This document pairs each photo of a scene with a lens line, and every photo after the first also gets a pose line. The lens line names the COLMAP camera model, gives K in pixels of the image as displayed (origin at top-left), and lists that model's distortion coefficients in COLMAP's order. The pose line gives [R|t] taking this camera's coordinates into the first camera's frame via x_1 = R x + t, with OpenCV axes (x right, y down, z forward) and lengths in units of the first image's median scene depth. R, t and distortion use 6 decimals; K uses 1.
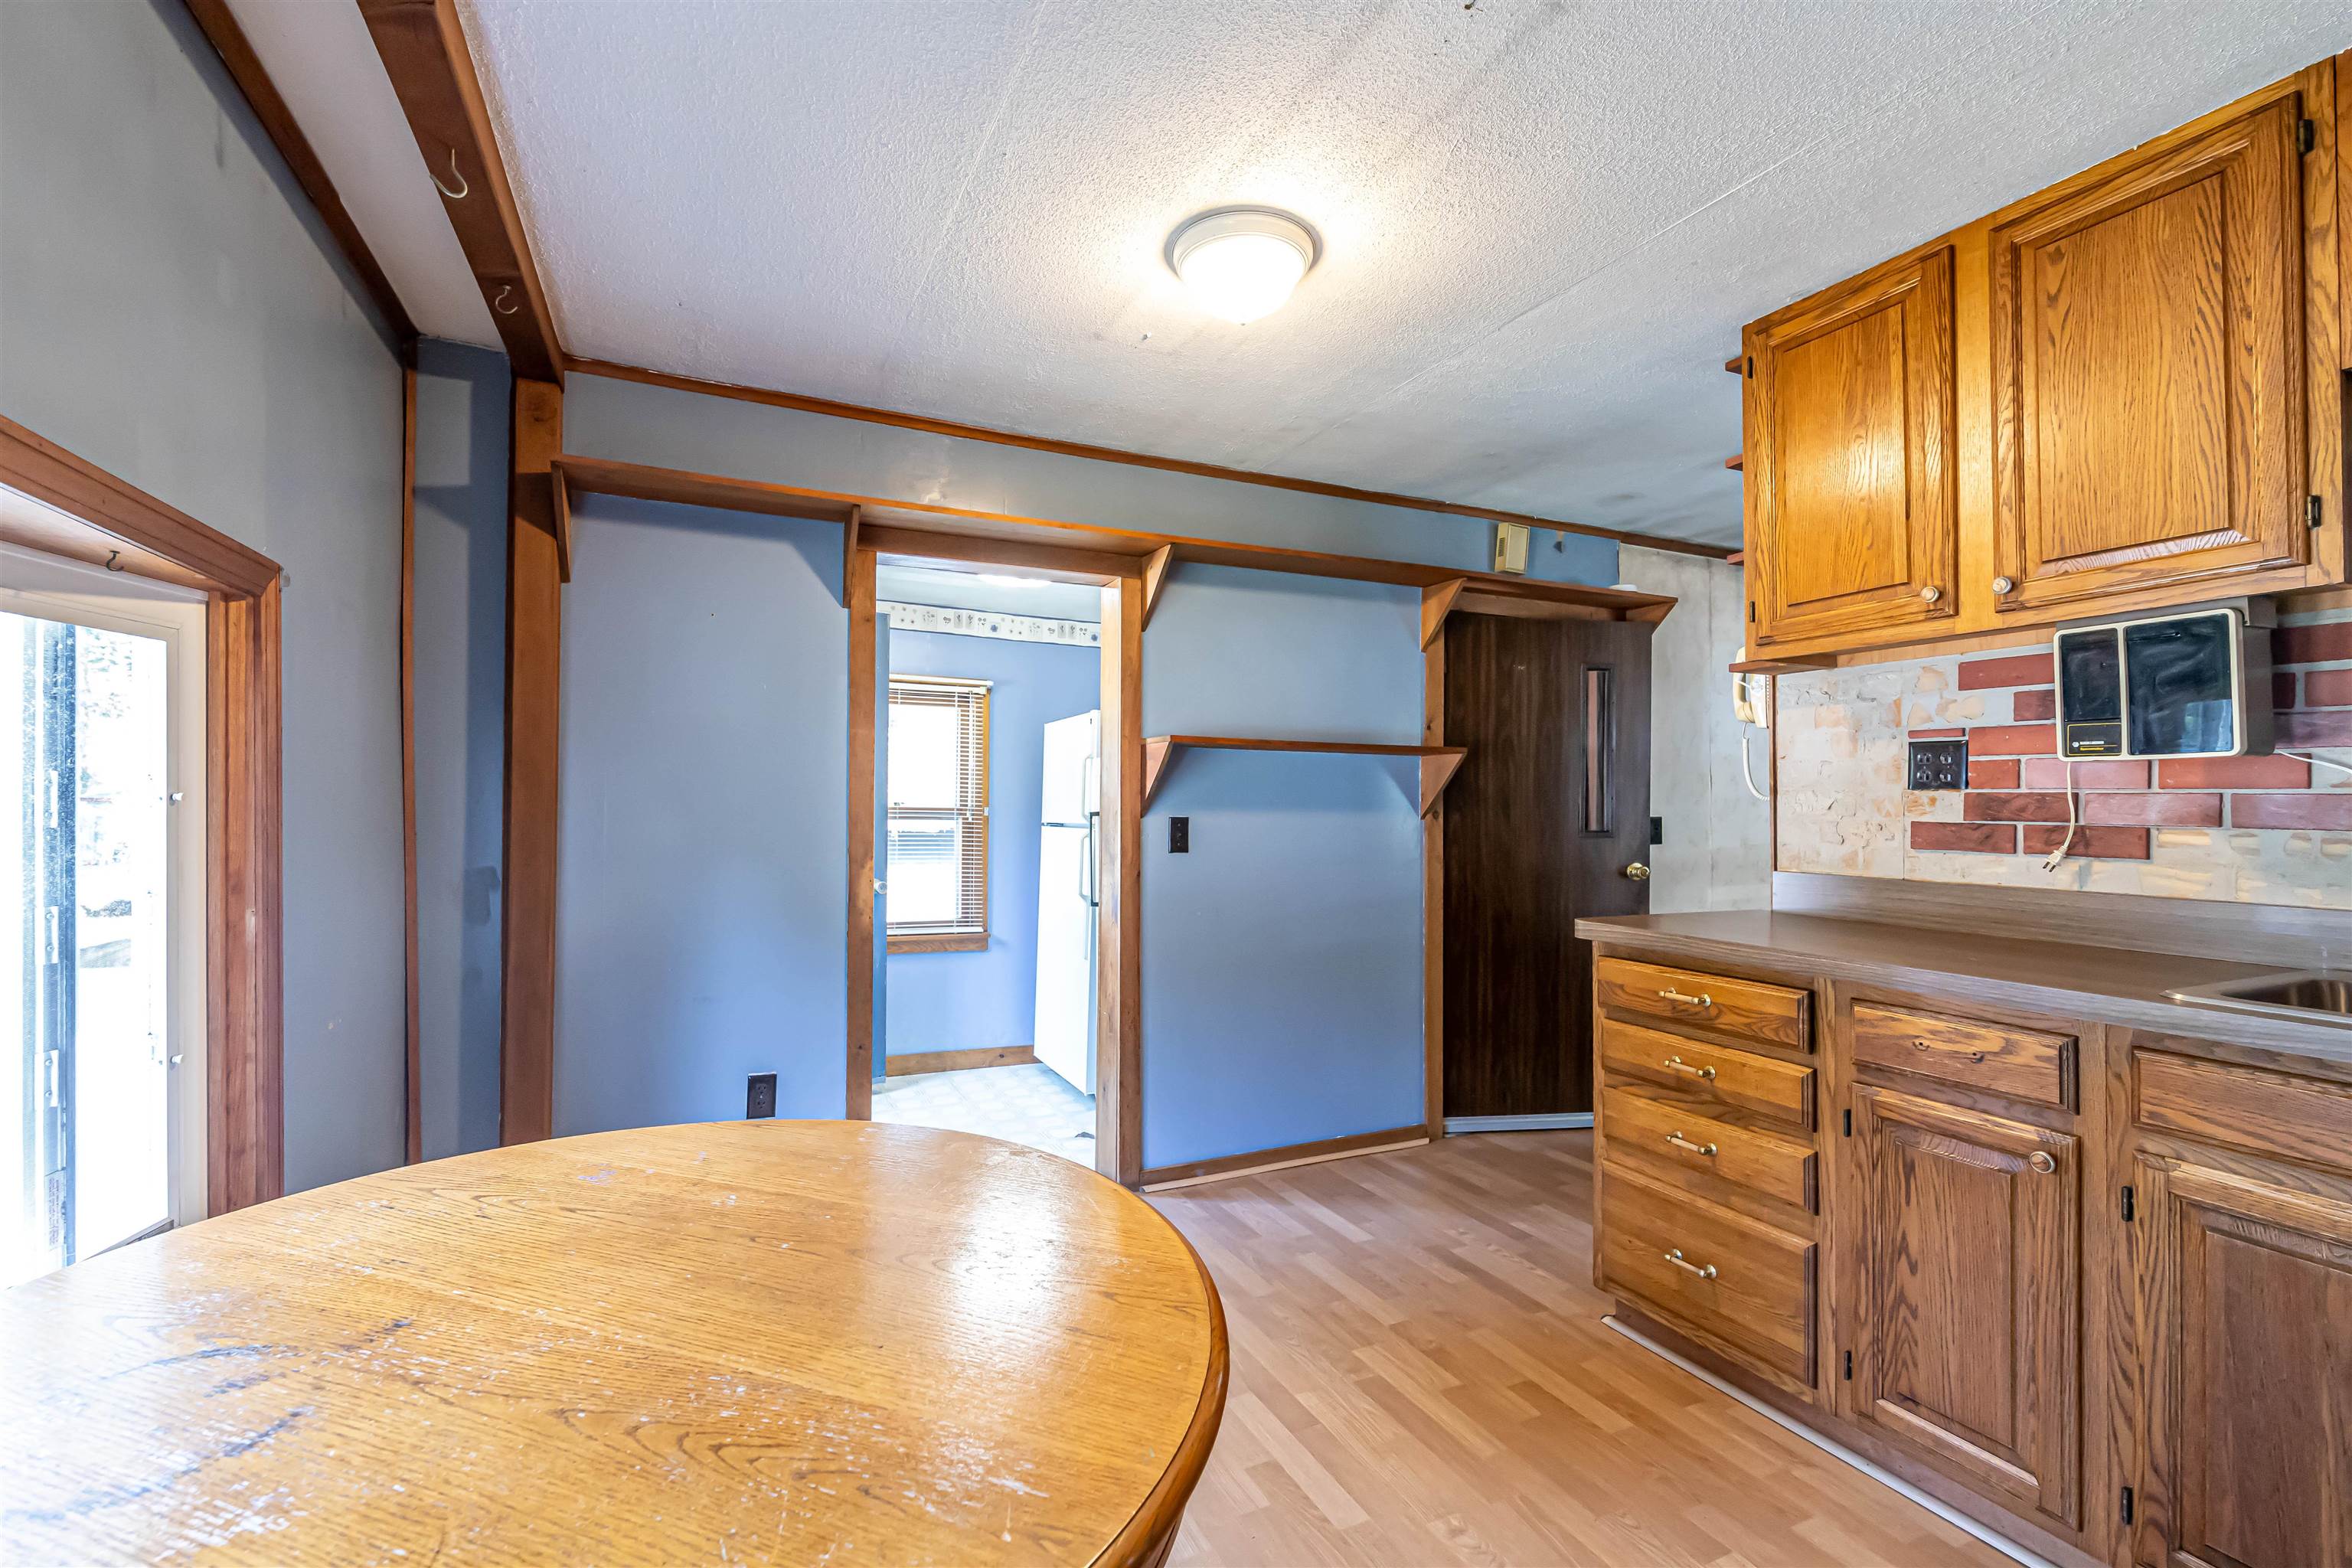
lens RADIAL K [[1029.9, 0, 1172.5], [0, 1029.9, 783.7], [0, 0, 1]] dist [0.002922, -0.000574]
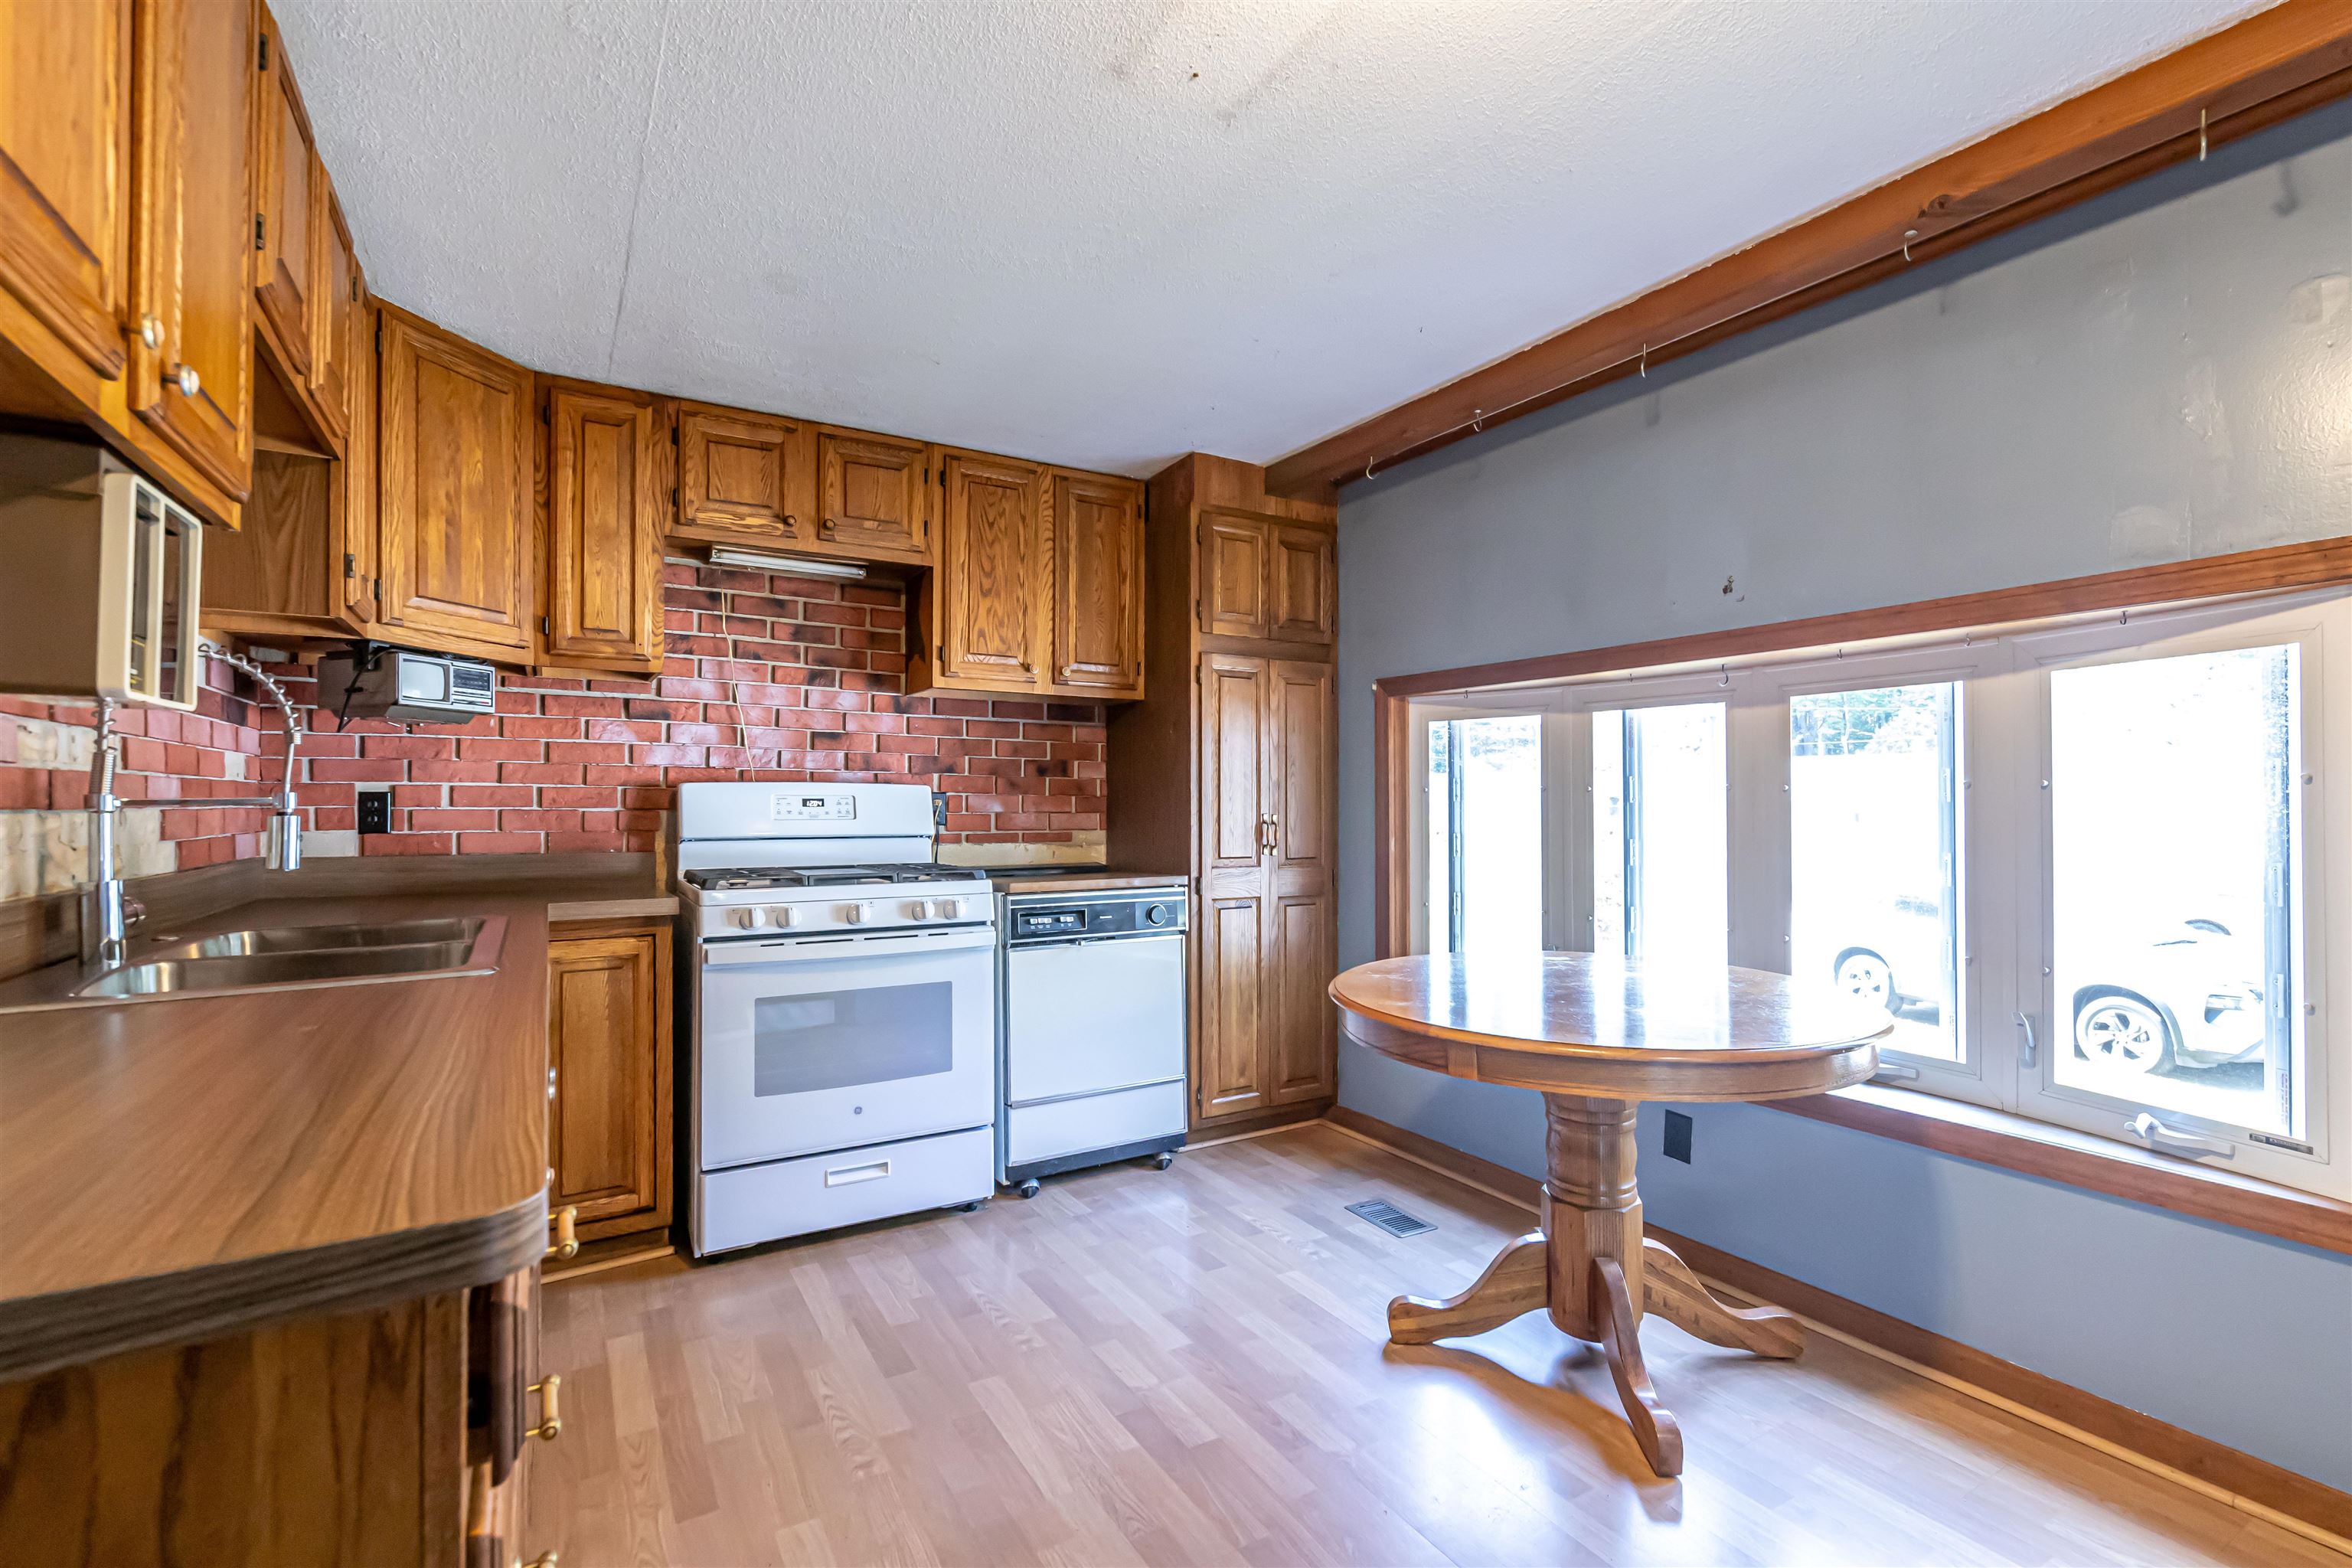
lens RADIAL K [[1029.9, 0, 1189.0], [0, 1029.9, 787.8], [0, 0, 1]] dist [0.002922, -0.000574]
pose [[-0.993382, -0.003477, -0.114809, 0.250176], [-0.000398, 0.999640, -0.026829, 0.035325], [0.114861, -0.026606, -0.993025, 1.268338]]
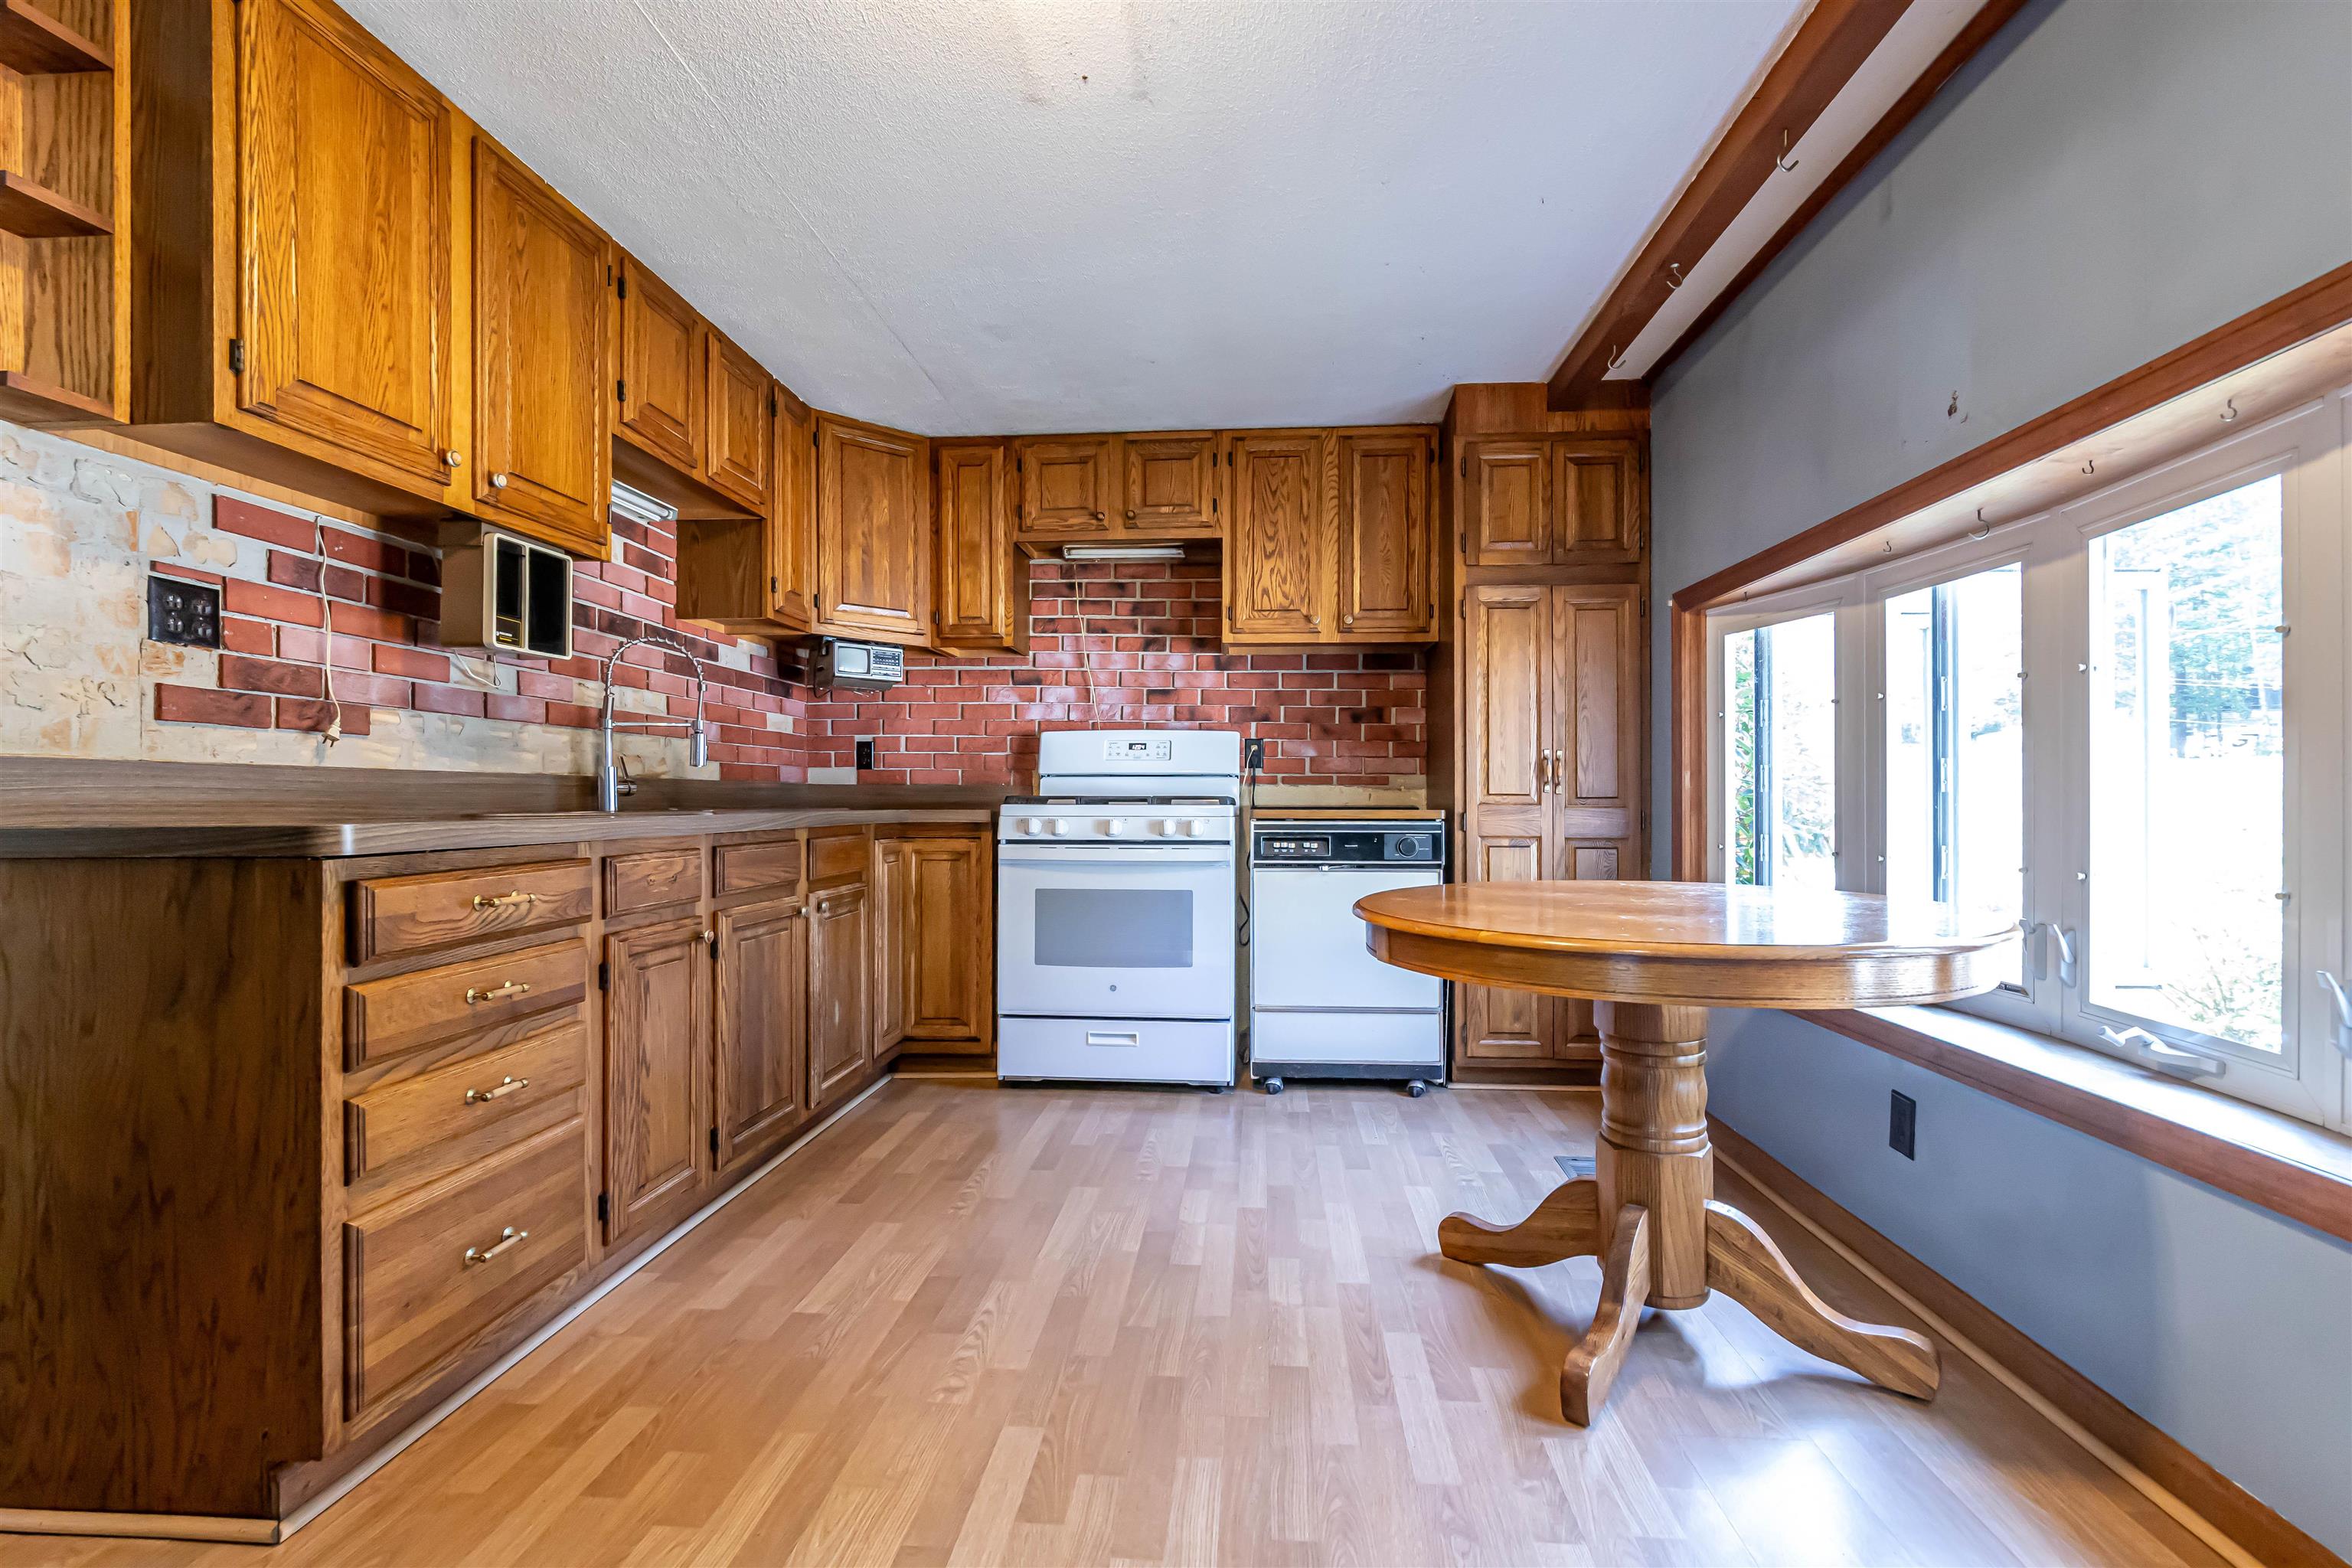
lens RADIAL K [[1029.9, 0, 1203.5], [0, 1029.9, 785.7], [0, 0, 1]] dist [0.002922, -0.000574]
pose [[-0.882792, 0.004779, 0.469741, -0.289824], [-0.006390, 0.999734, -0.022179, 0.118776], [-0.469721, -0.022581, -0.882526, 1.264776]]
